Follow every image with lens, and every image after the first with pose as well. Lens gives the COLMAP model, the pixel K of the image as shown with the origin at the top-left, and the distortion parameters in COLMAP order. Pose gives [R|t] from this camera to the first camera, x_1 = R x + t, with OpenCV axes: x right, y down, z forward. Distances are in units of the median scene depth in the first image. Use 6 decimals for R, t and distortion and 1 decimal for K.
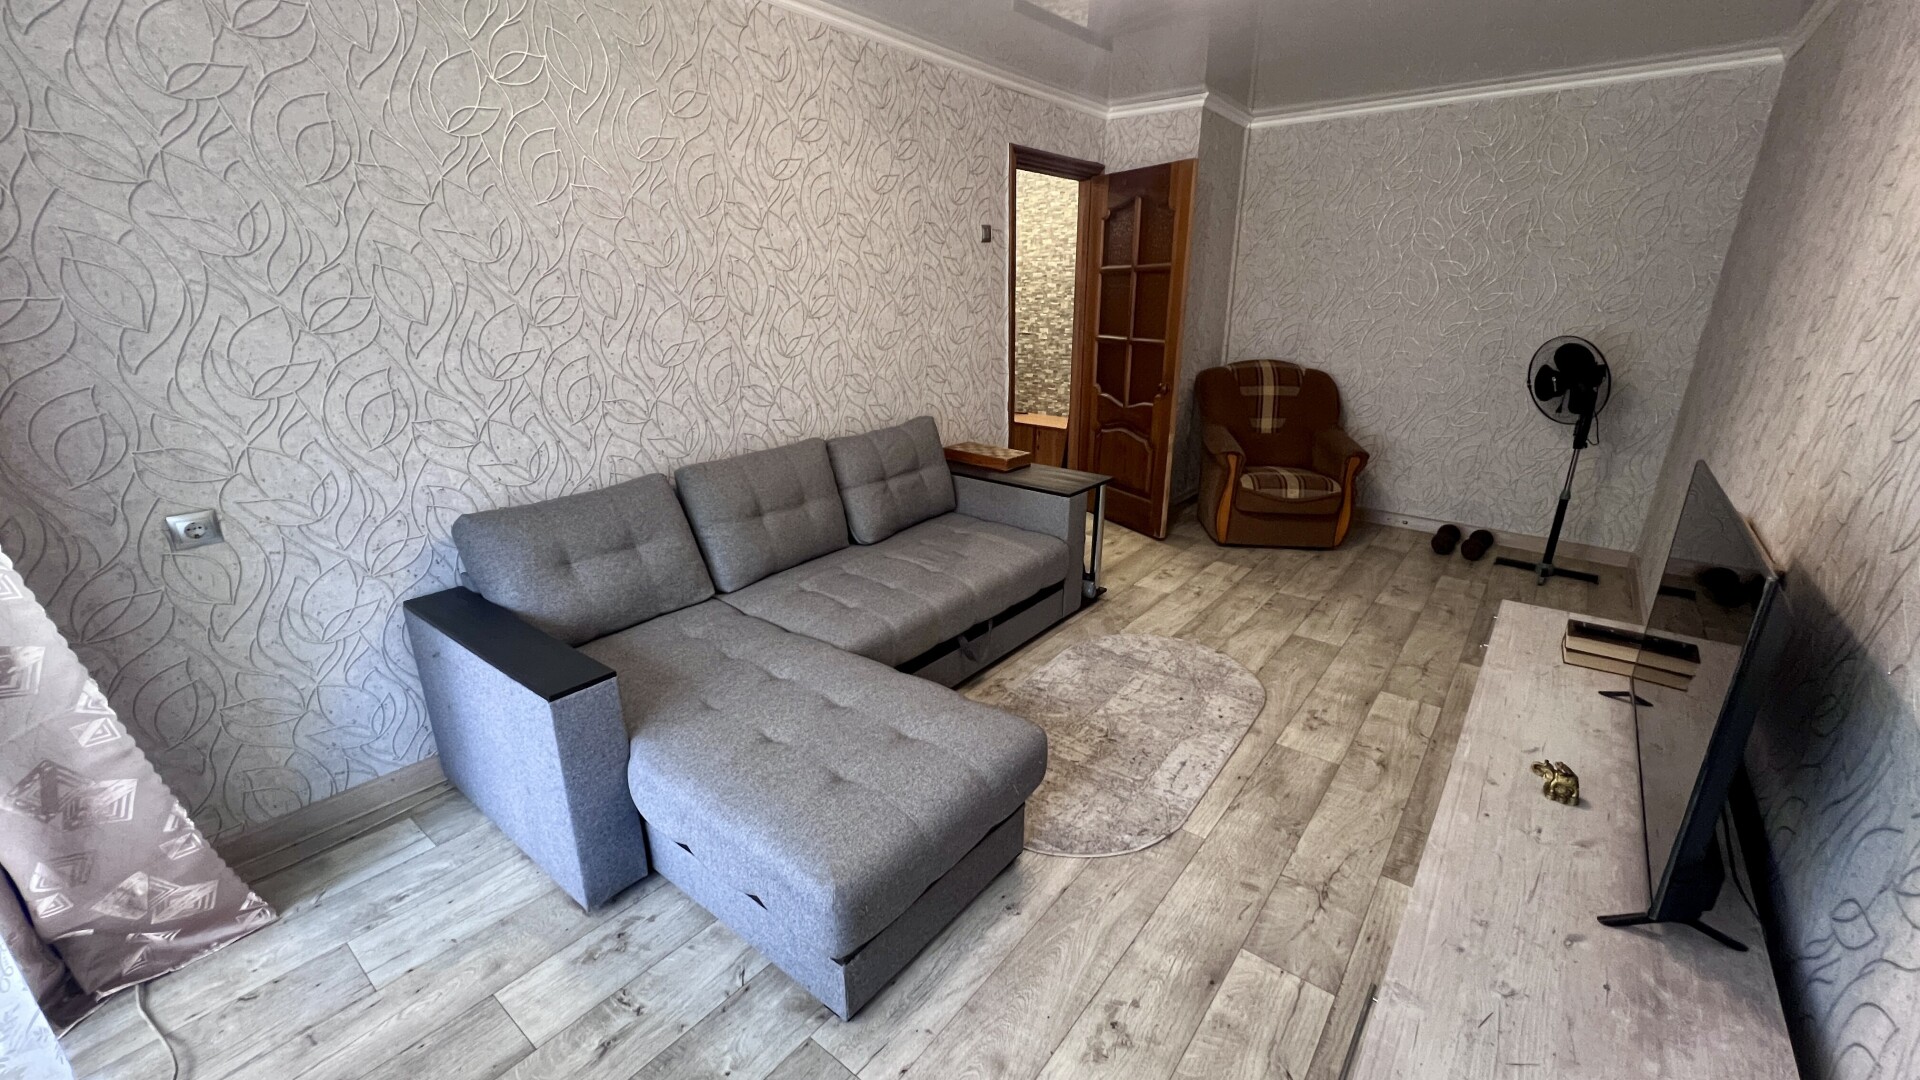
lens RADIAL K [[755.1, 0, 991.7], [0, 755.1, 542.1], [0, 0, 1]] dist [-0.000467, -0.000071]
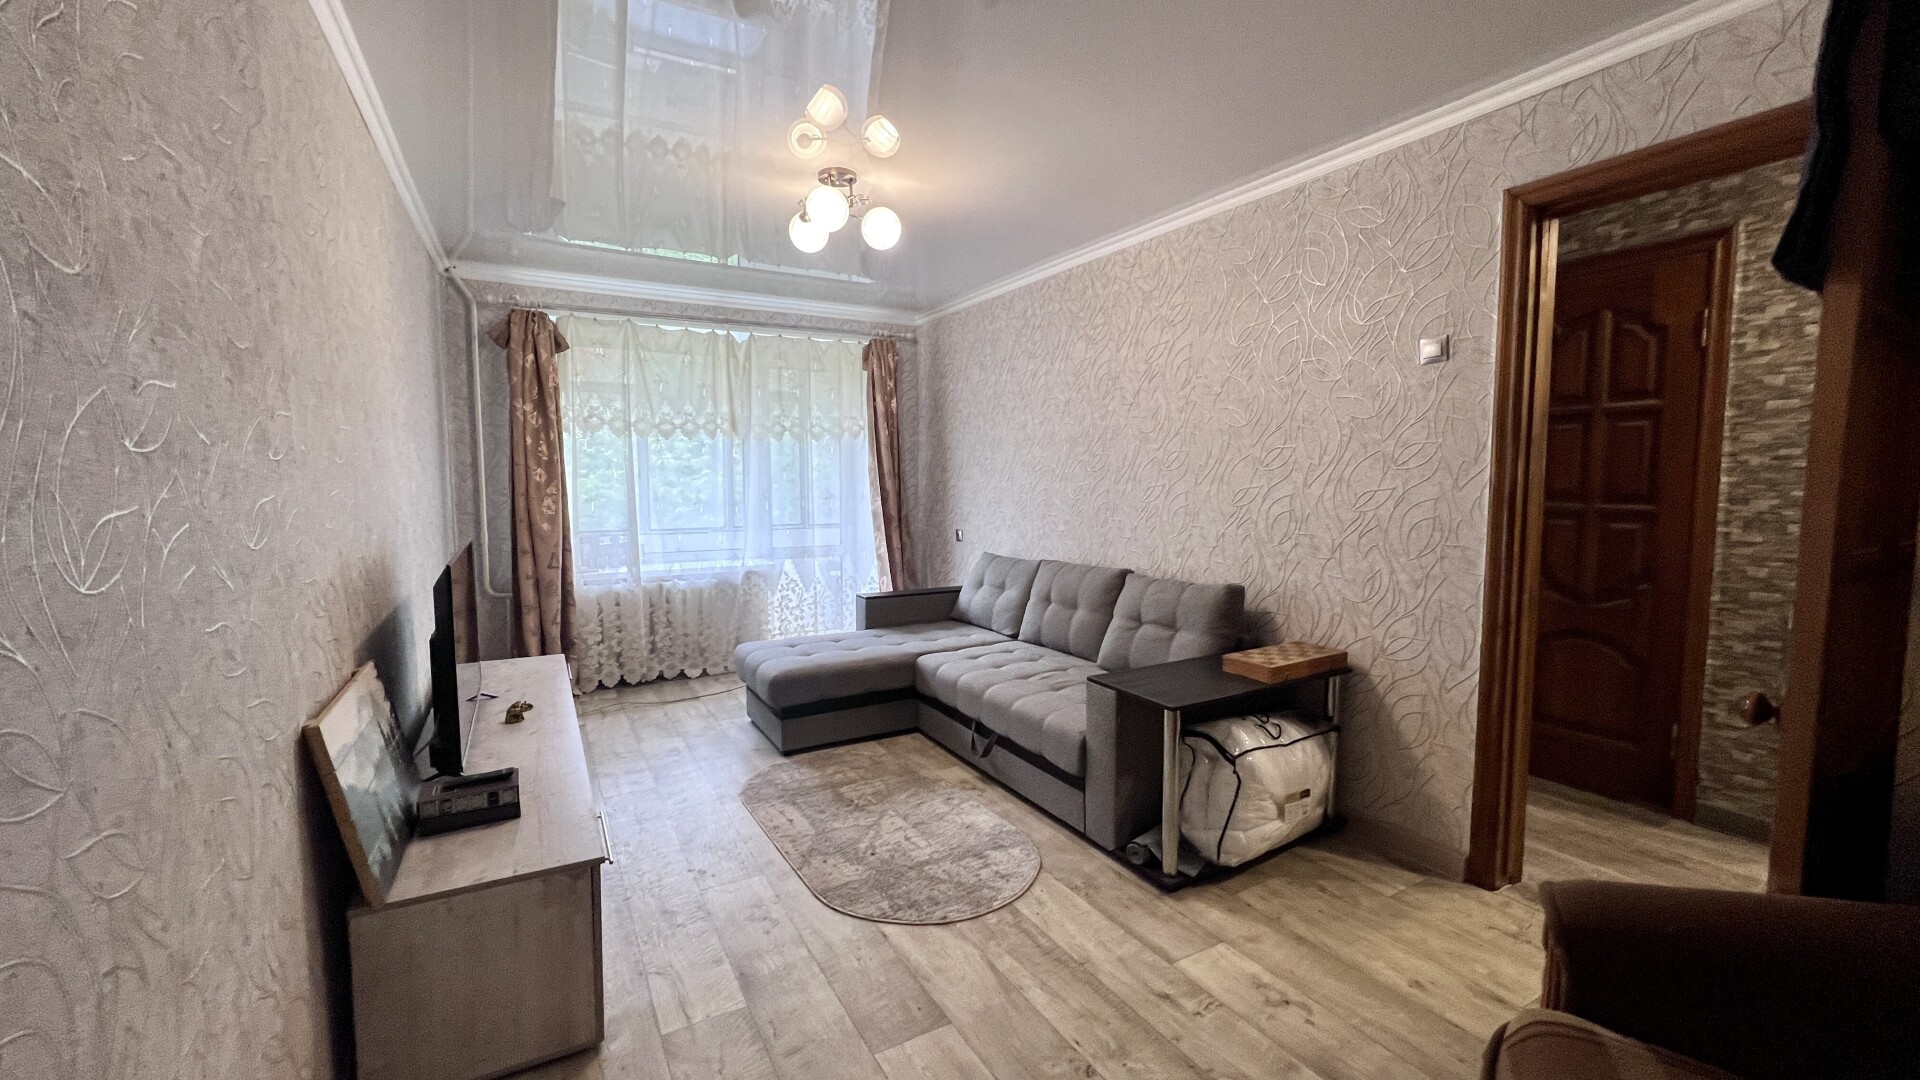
lens RADIAL K [[760.4, 0, 965.5], [0, 760.4, 537.7], [0, 0, 1]] dist [0.000461, 0.000078]
pose [[-0.389379, 0.112350, -0.914200, 0.814010], [-0.252199, 0.941598, 0.223134, -0.331687], [0.885878, 0.317444, -0.338304, 1.002764]]
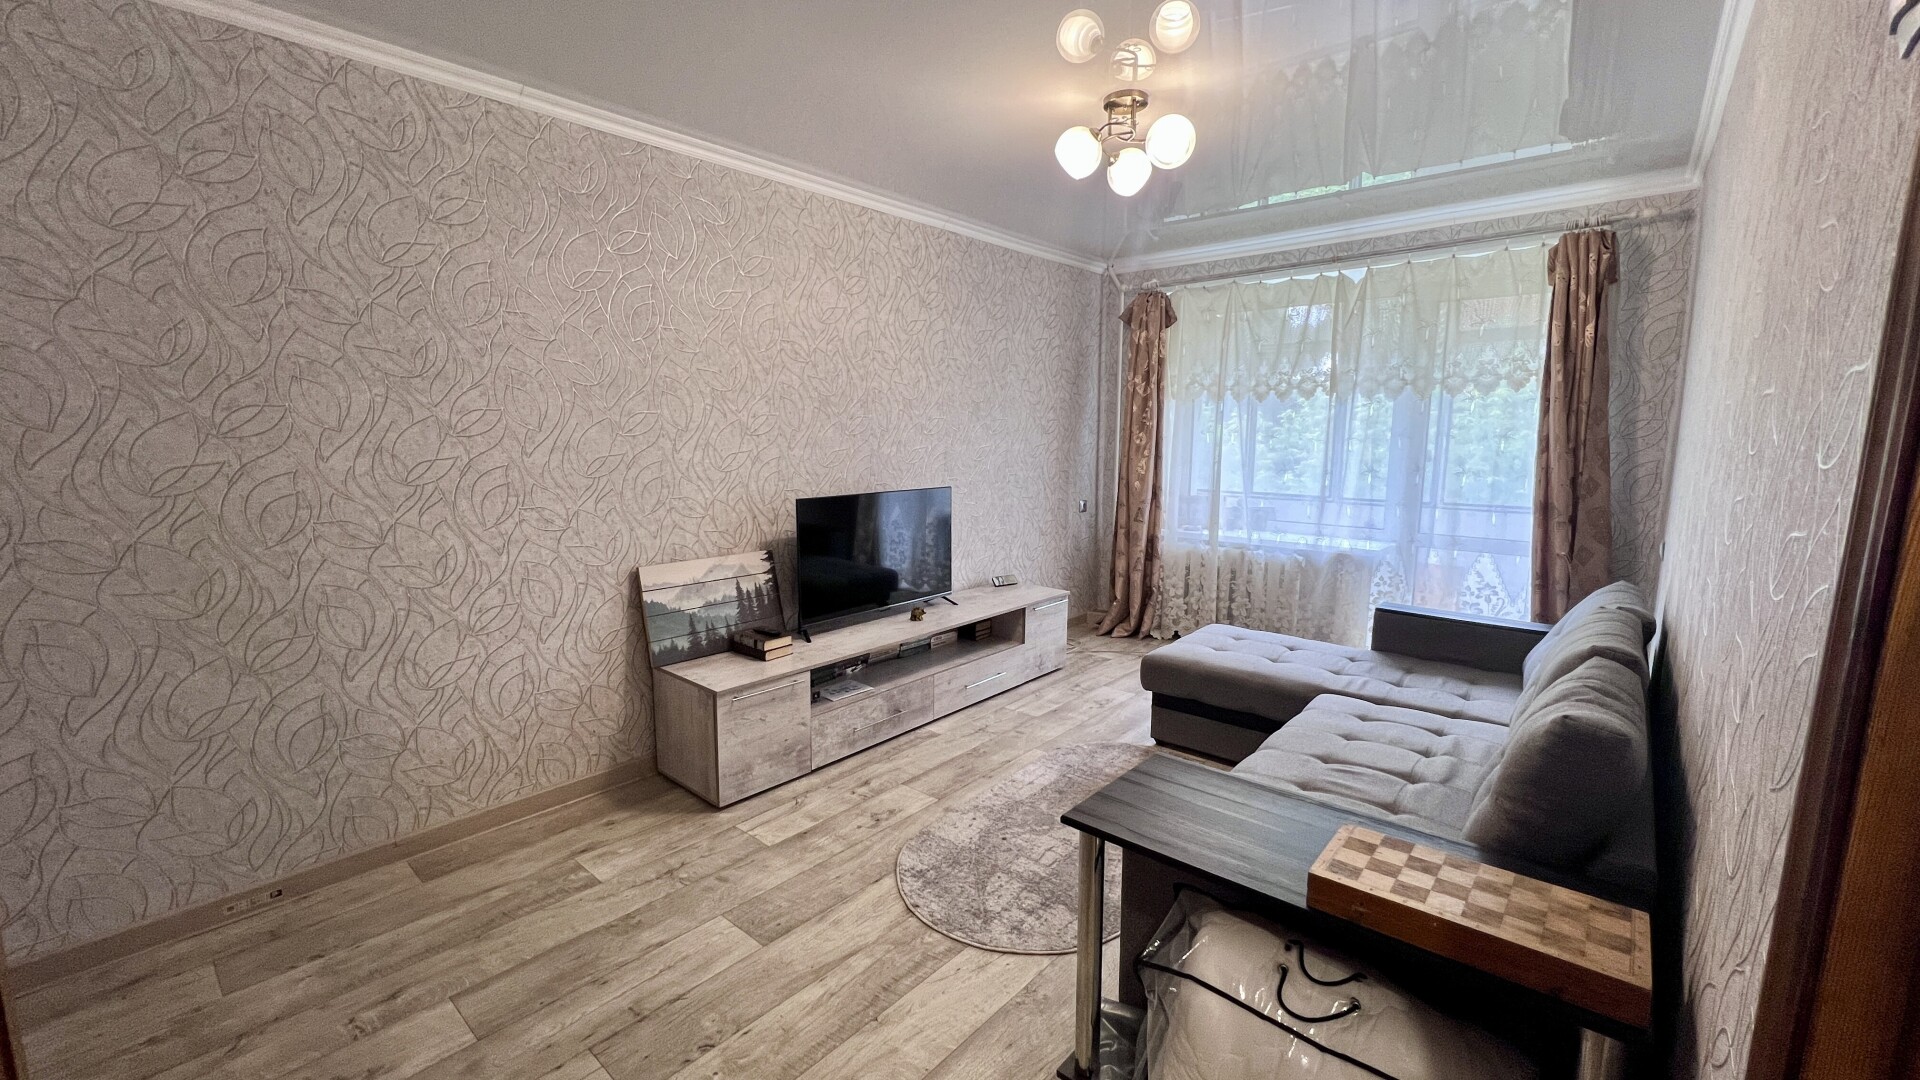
lens RADIAL K [[760.4, 0, 965.5], [0, 760.4, 537.7], [0, 0, 1]] dist [0.000461, 0.000078]
pose [[-0.998227, 0.023081, 0.054871, 0.172676], [0.043721, 0.909833, 0.412665, -0.406601], [-0.040399, 0.414332, -0.909229, 1.313839]]
